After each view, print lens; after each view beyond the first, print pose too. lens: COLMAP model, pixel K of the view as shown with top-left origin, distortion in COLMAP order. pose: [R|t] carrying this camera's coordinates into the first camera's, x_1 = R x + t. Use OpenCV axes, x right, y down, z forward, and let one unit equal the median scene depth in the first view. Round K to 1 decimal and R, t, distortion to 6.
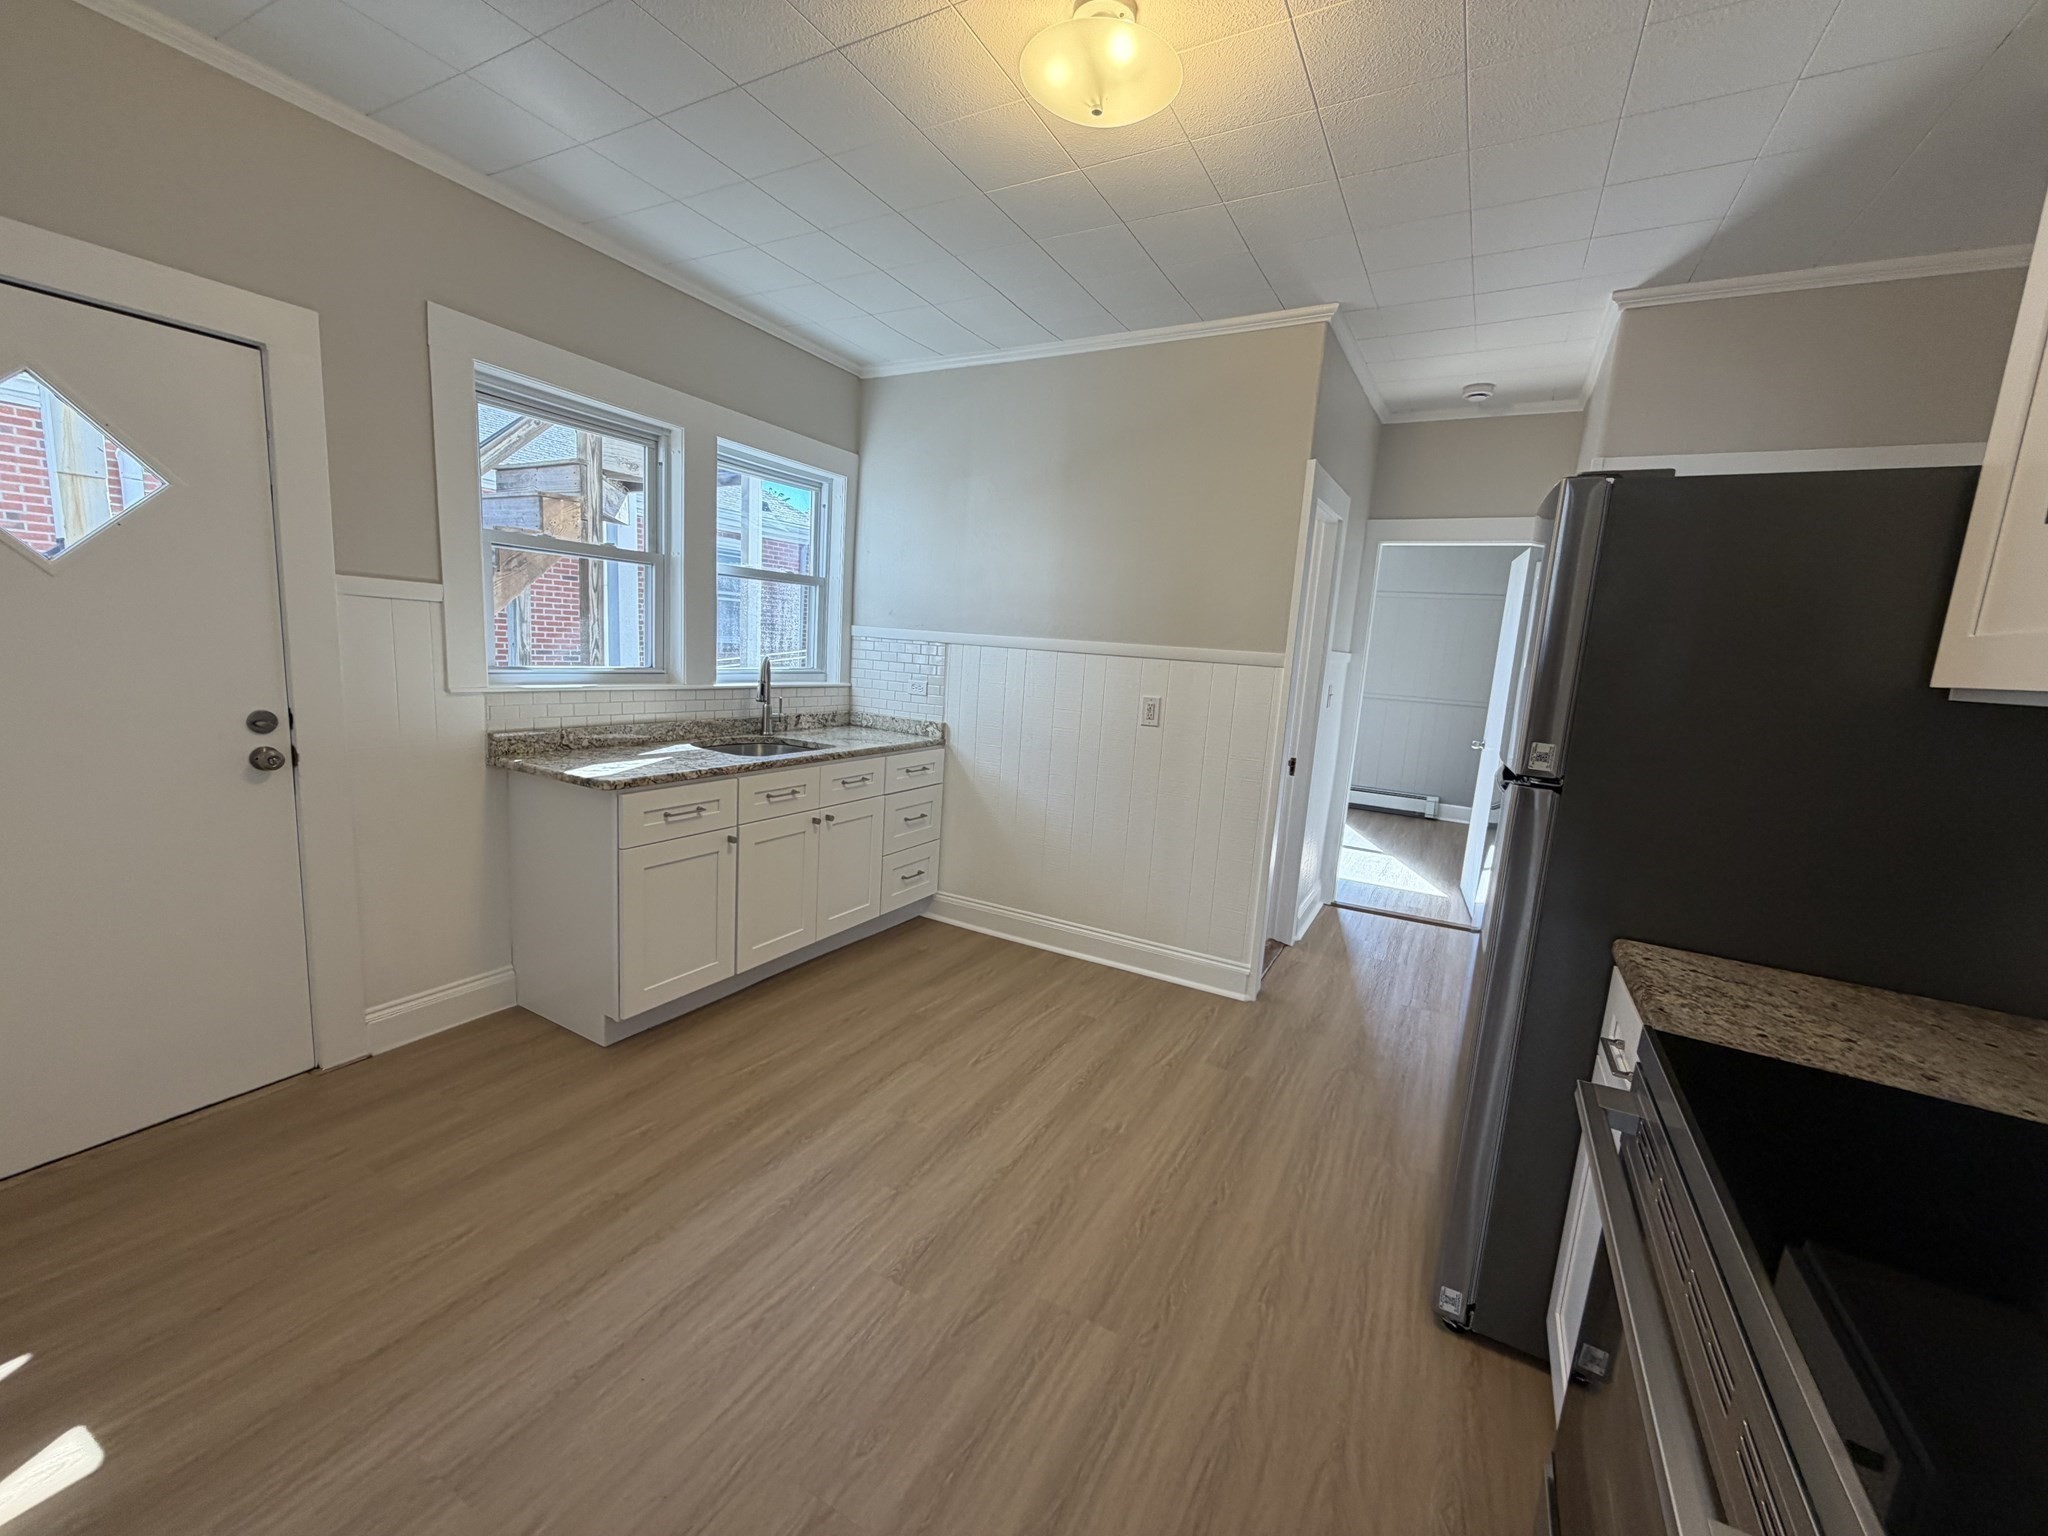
lens RADIAL K [[815.0, 0, 1016.2], [0, 815.0, 768.6], [0, 0, 1]] dist [-0.000840, 0.000352]
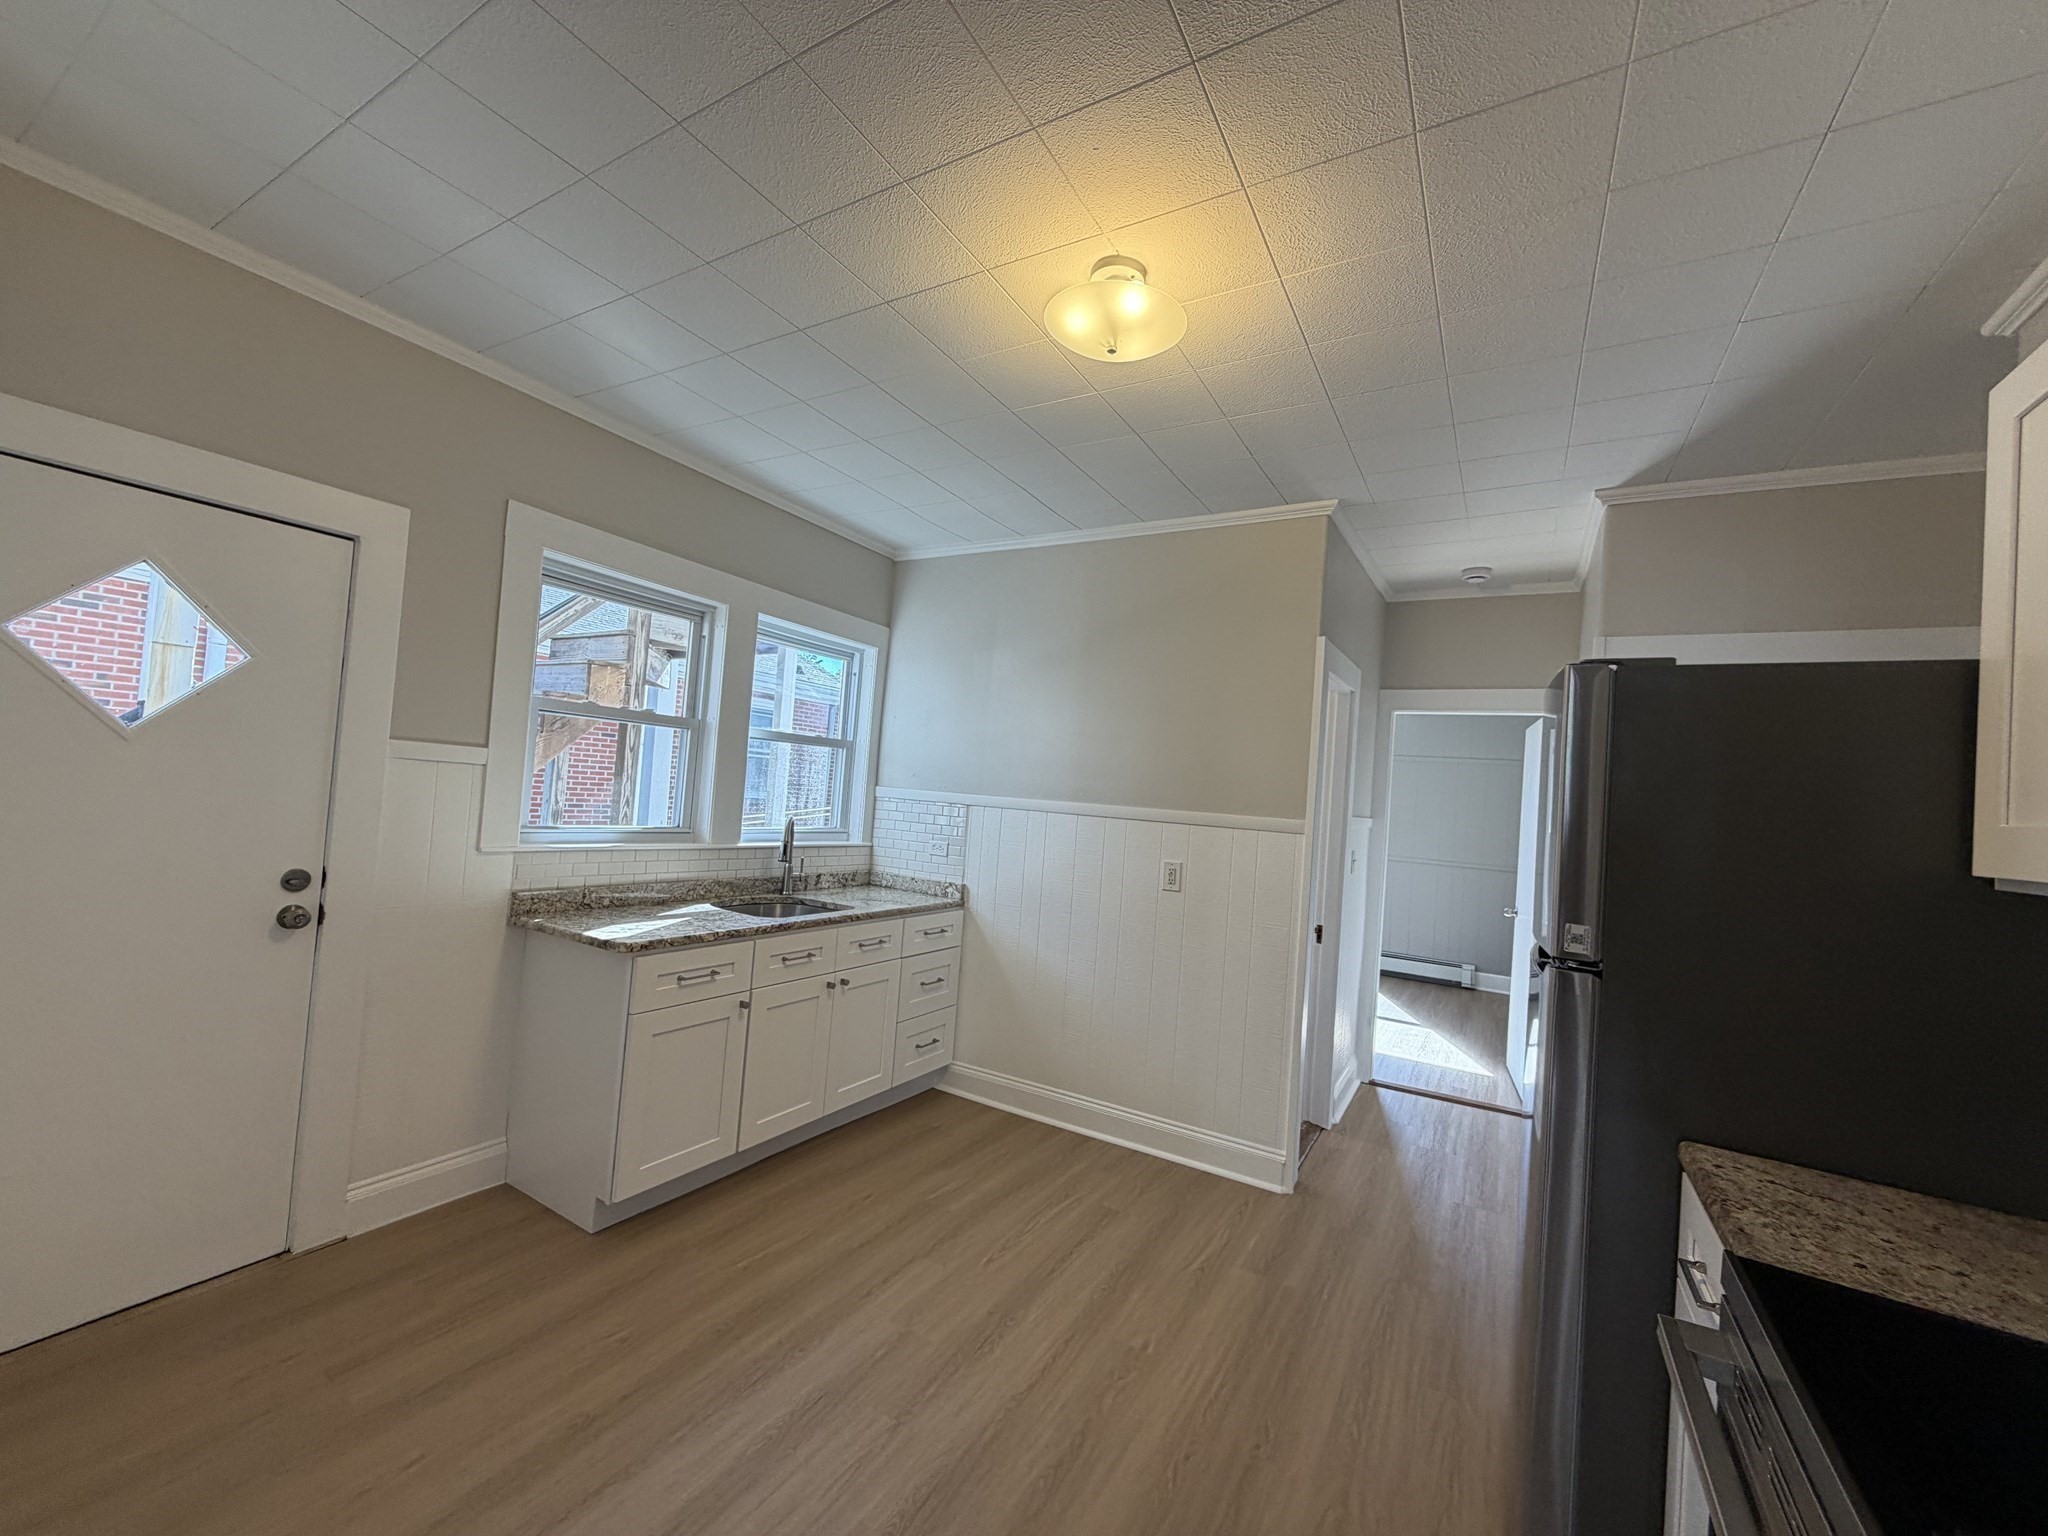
lens RADIAL K [[815.0, 0, 1016.2], [0, 815.0, 768.6], [0, 0, 1]] dist [-0.000840, 0.000352]
pose [[0.999631, 0.008315, -0.025841, 0.000224], [-0.013012, 0.982214, -0.187316, -0.013089], [0.023824, 0.187583, 0.981960, -0.004498]]
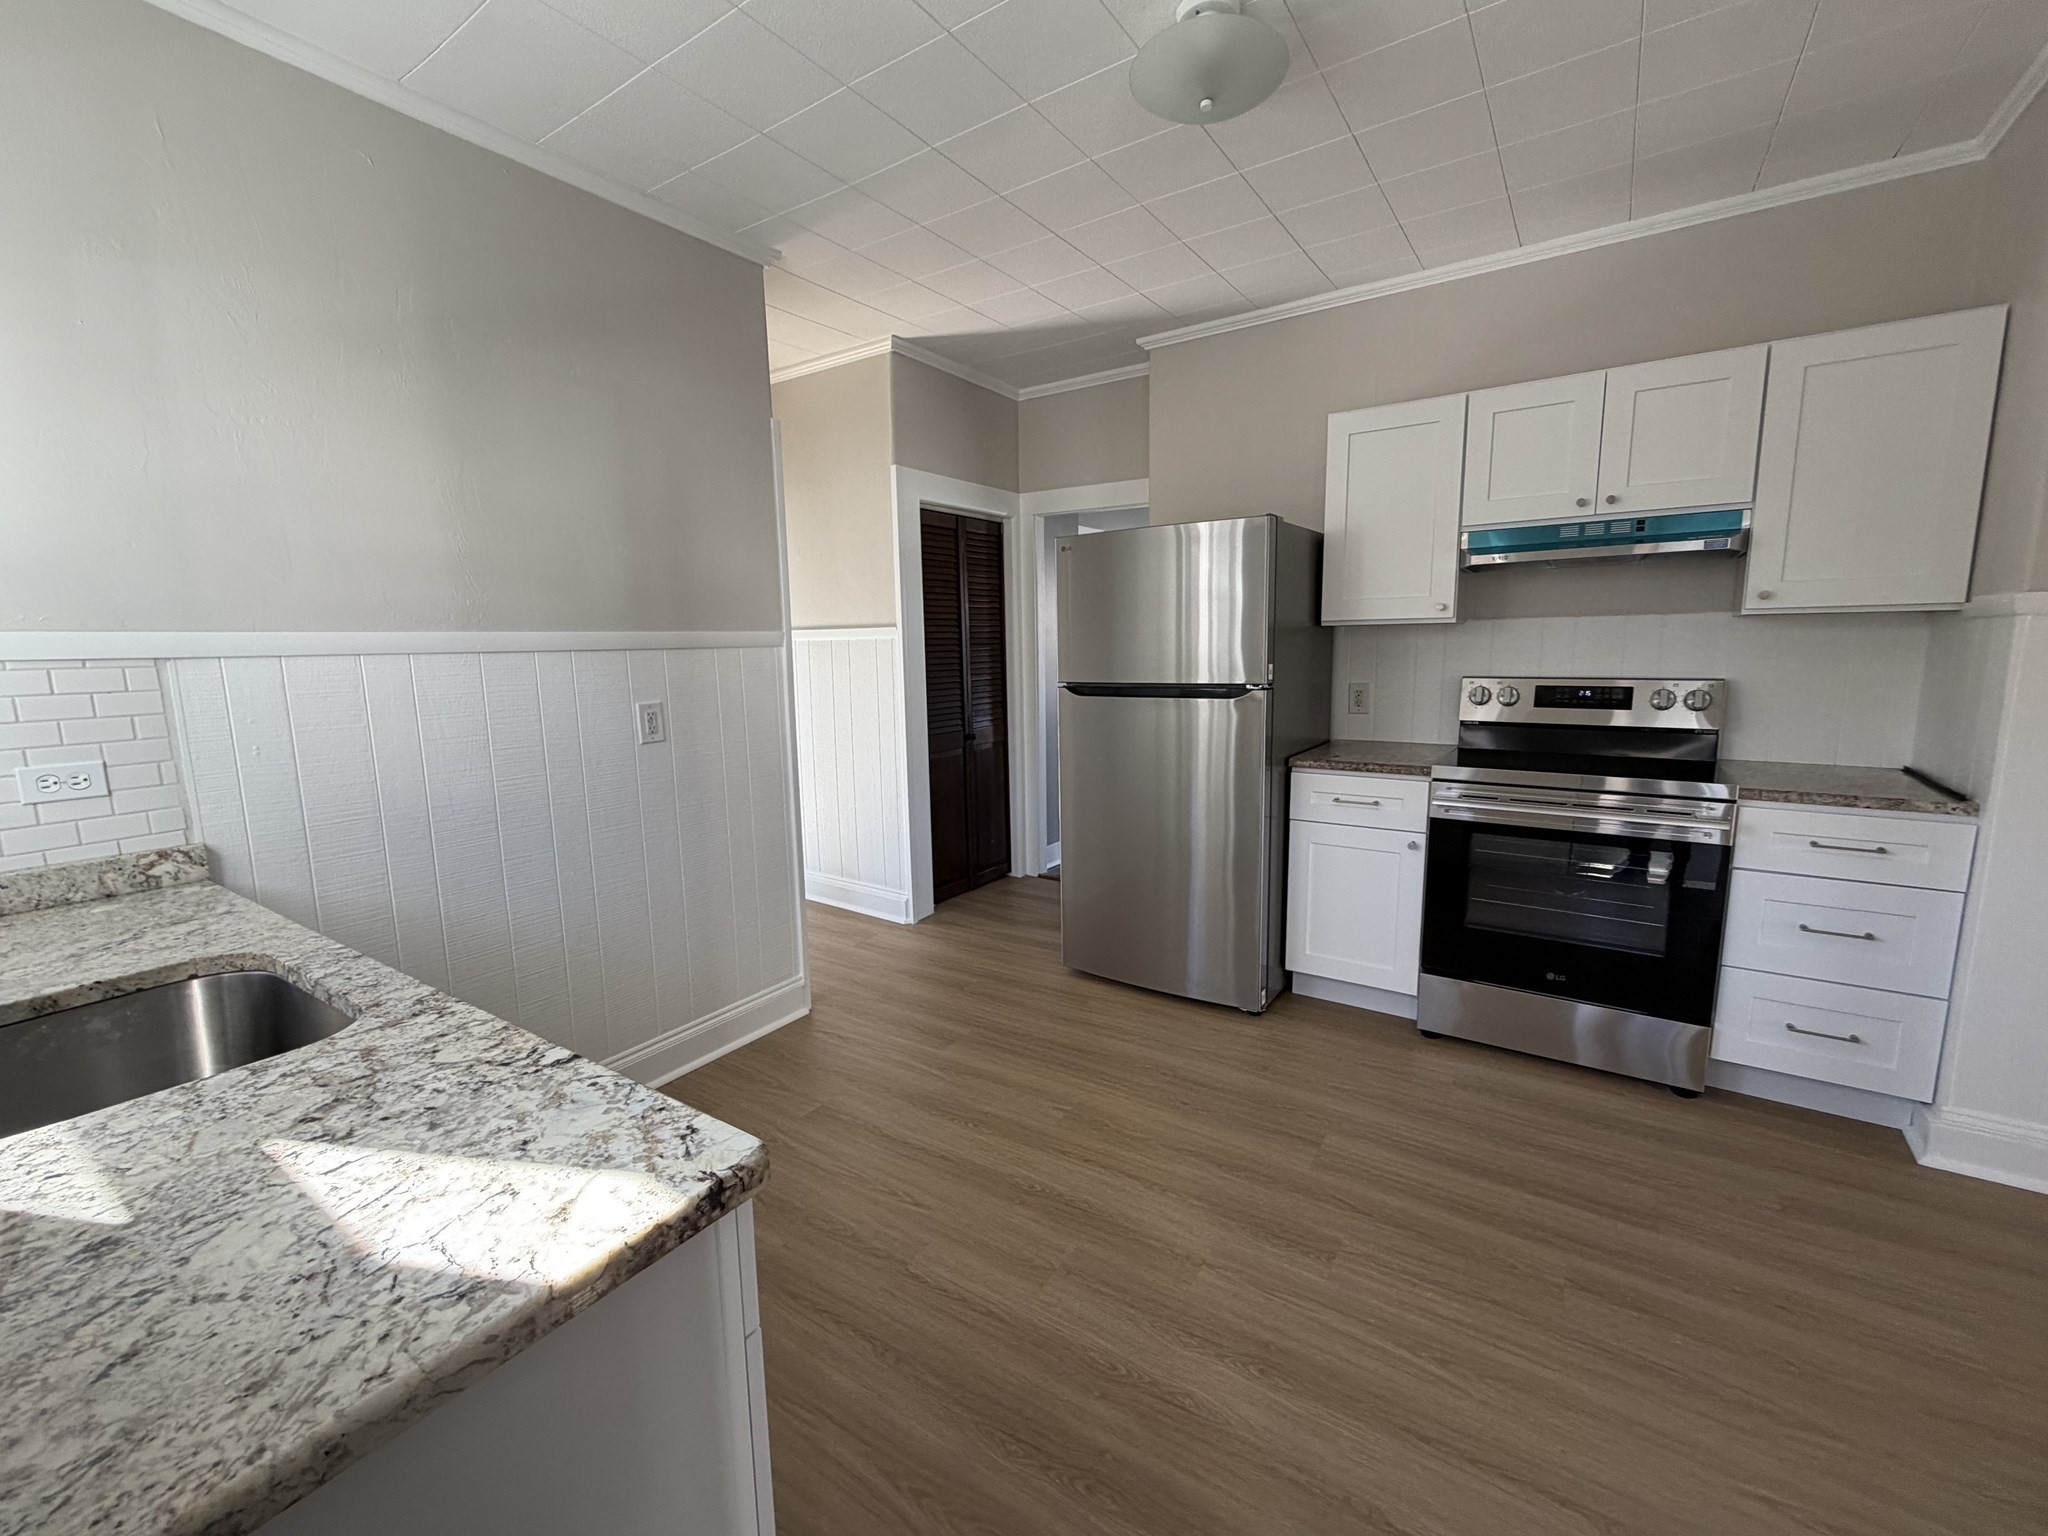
lens RADIAL K [[845.9, 0, 1024.0], [0, 845.9, 768.0], [0, 0, 1]] dist [-0.000318, 0.000061]
pose [[0.077655, -0.216617, 0.973163, -0.694234], [0.175095, 0.963902, 0.200584, -0.156457], [-0.981484, 0.154820, 0.112781, 0.749589]]
